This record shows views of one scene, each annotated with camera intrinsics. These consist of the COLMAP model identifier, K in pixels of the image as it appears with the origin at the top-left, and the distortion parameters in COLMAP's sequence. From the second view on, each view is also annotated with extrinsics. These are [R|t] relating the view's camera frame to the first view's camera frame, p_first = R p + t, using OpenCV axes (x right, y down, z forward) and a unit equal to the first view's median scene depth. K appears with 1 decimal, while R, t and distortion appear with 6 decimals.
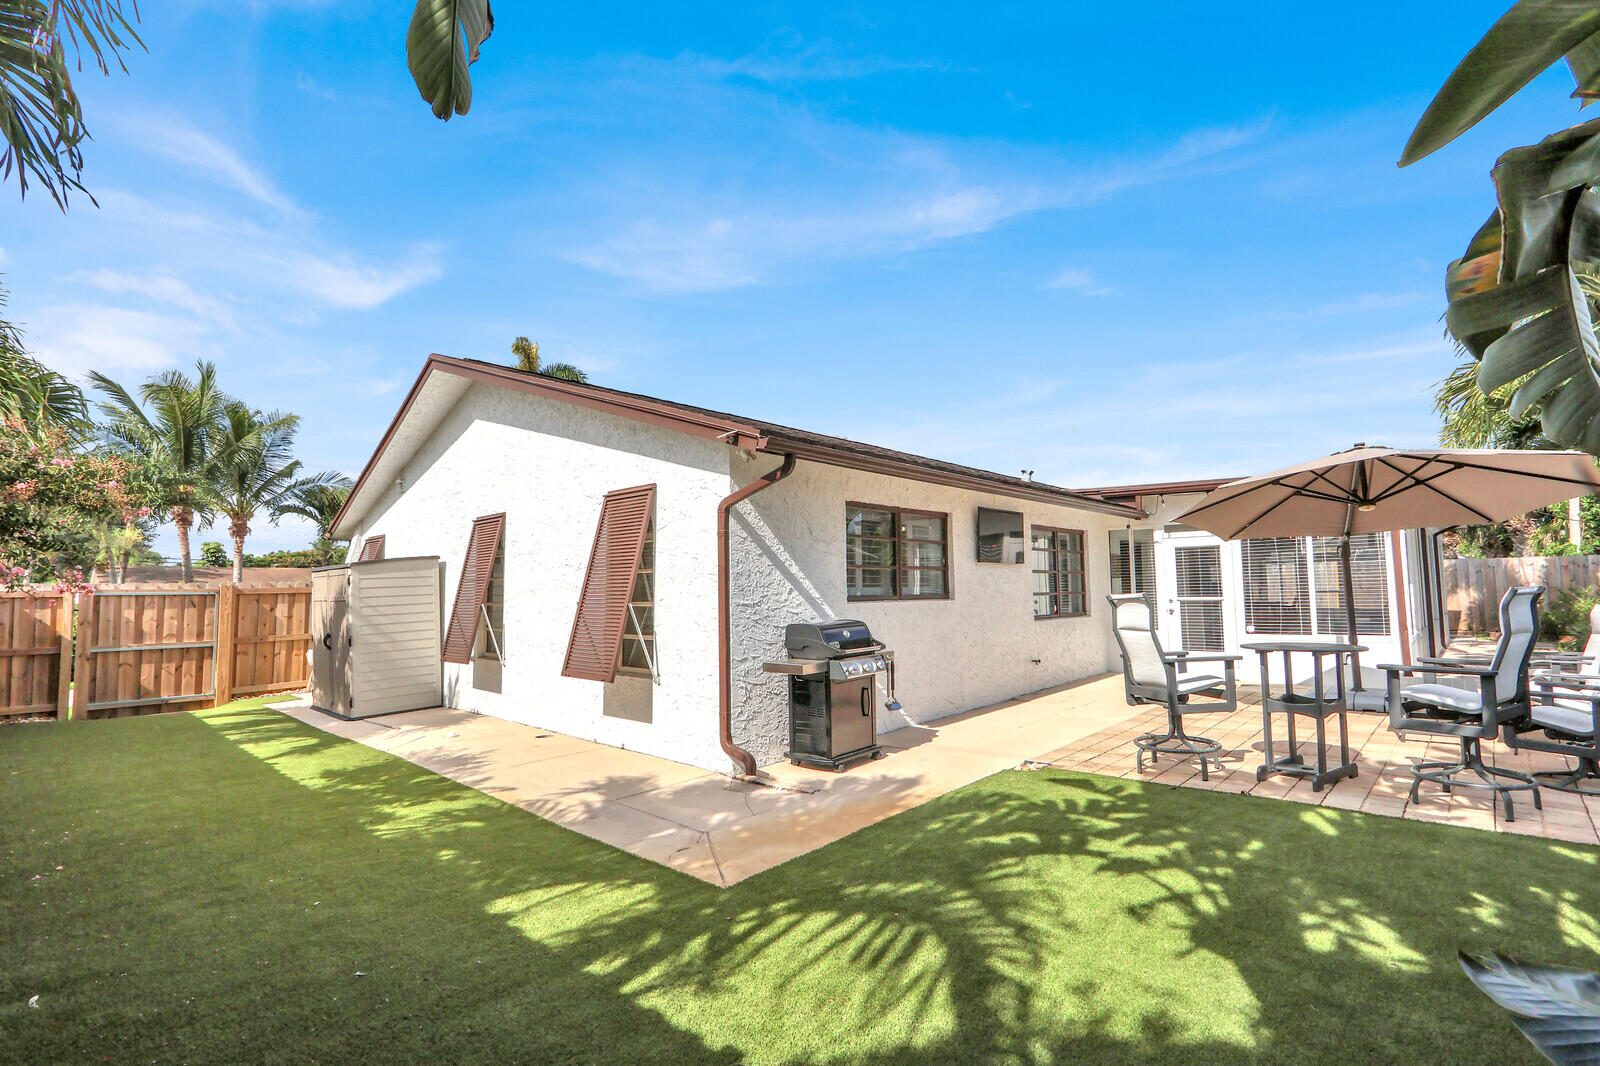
lens RADIAL K [[744.0, 0, 805.9], [0, 744.0, 536.3], [0, 0, 1]] dist [-0.003717, -0.000339]
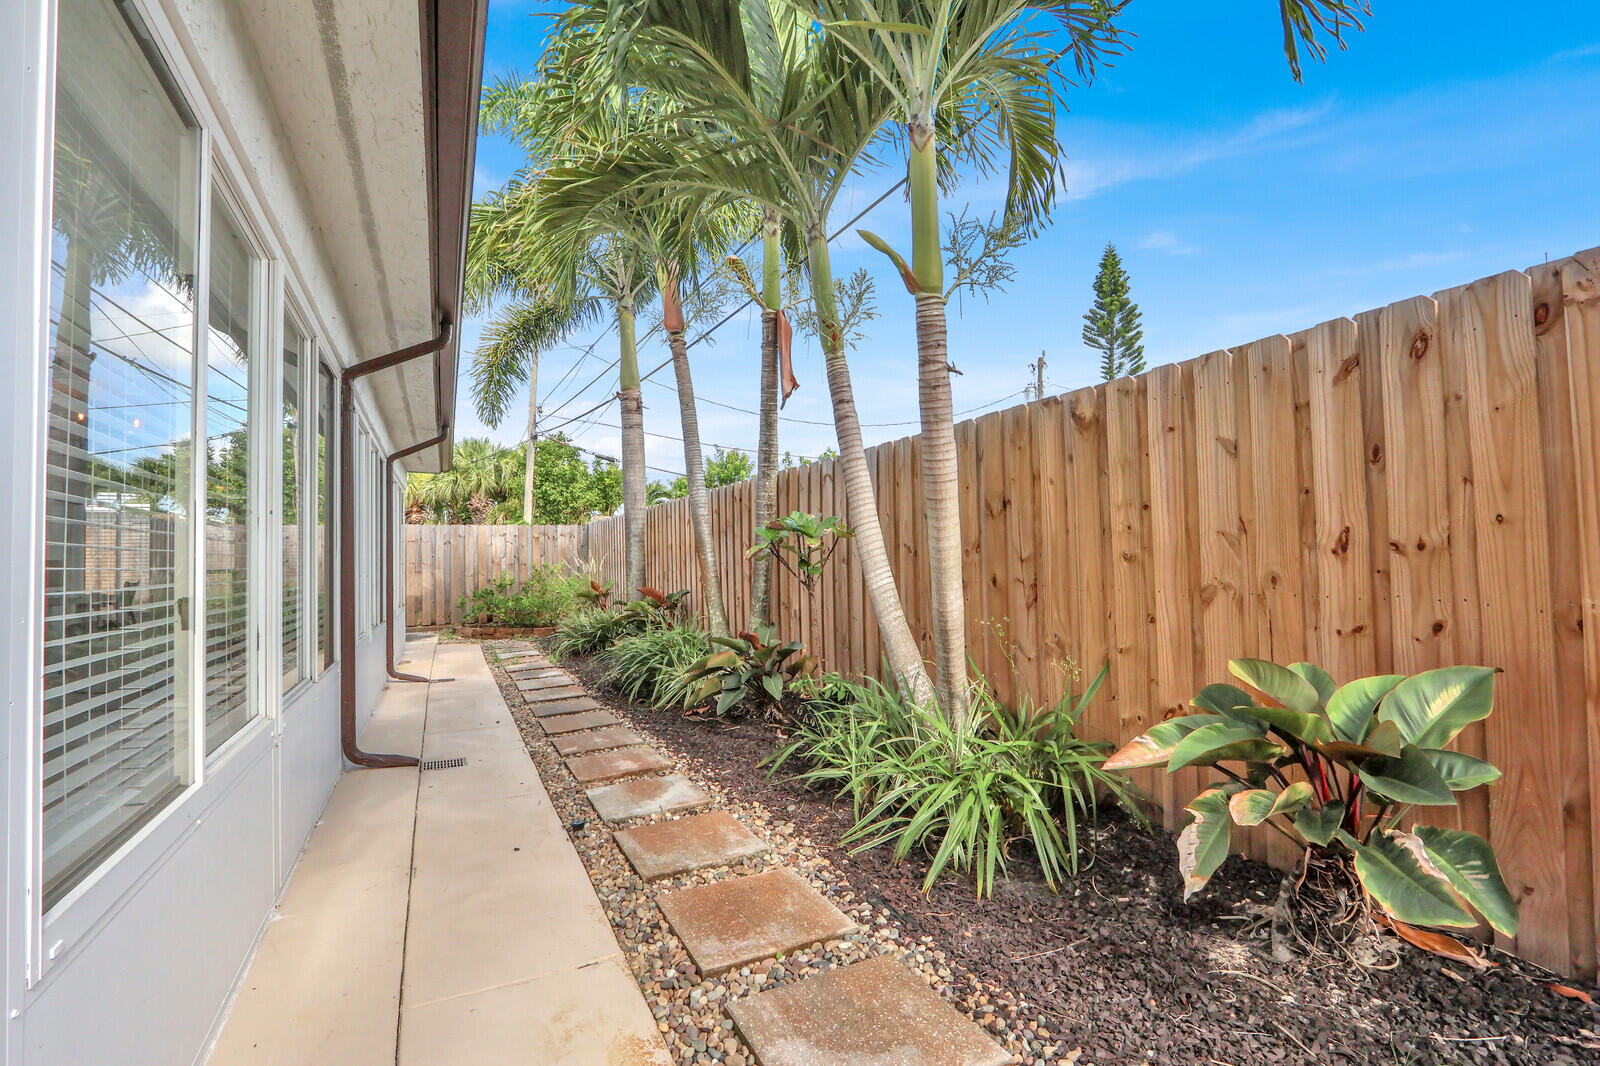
lens RADIAL K [[734.0, 0, 800.0], [0, 734.0, 533.0], [0, 0, 1]] dist [-0.012209, -0.000787]
pose [[0.359506, 0.044194, 0.932095, 0.388907], [-0.049910, 0.998359, -0.028086, 0.042813], [-0.931807, -0.036424, 0.361122, 0.446805]]
